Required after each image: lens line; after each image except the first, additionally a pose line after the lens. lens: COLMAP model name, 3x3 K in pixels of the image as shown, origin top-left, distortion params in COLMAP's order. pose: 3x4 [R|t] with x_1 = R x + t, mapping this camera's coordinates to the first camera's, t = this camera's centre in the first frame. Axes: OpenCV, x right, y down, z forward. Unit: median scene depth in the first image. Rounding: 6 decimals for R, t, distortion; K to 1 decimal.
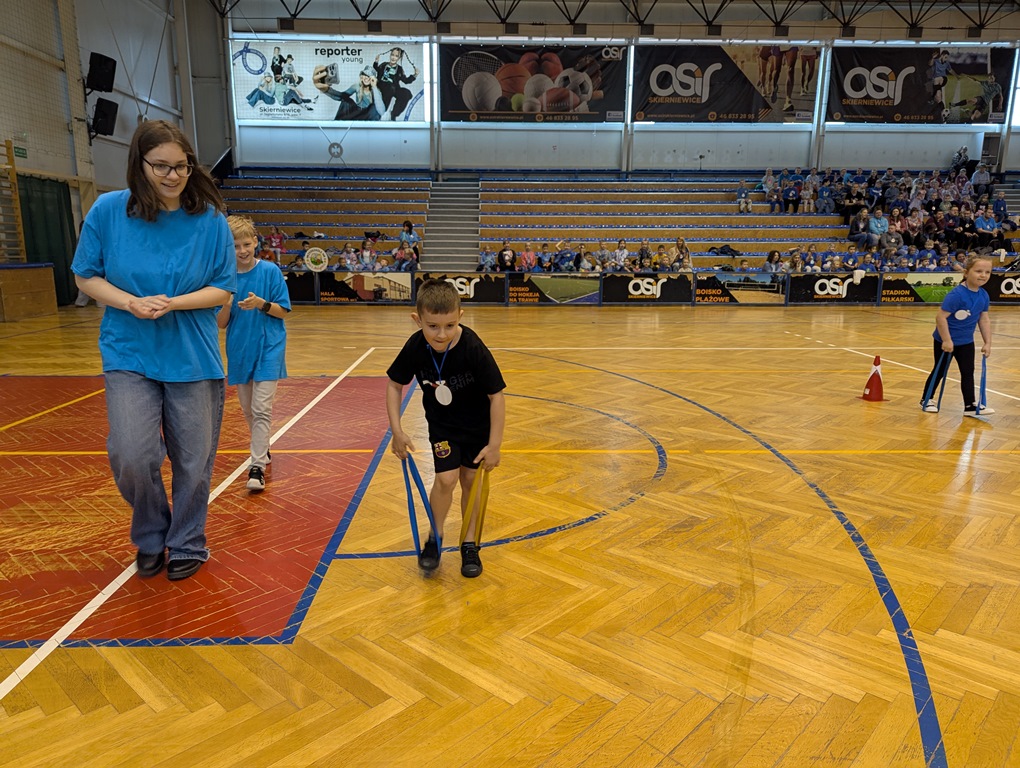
lens RADIAL K [[713.2, 0, 510.0], [0, 713.2, 384.0], [0, 0, 1]] dist [0.003217, 0.000837]
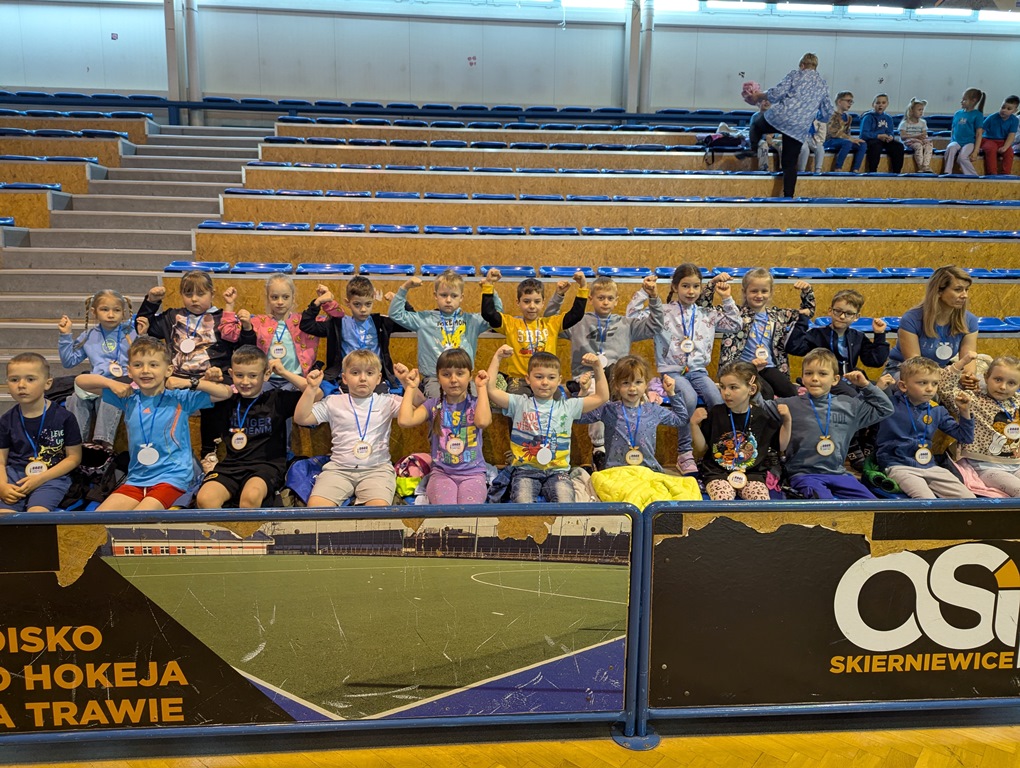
lens RADIAL K [[713.2, 0, 510.0], [0, 713.2, 384.0], [0, 0, 1]] dist [0.003217, 0.000837]
pose [[0.998585, -0.000329, 0.053170, 0.094438], [0.002680, 0.999021, -0.044156, -0.173282], [-0.053103, 0.044236, 0.997609, 0.859235]]
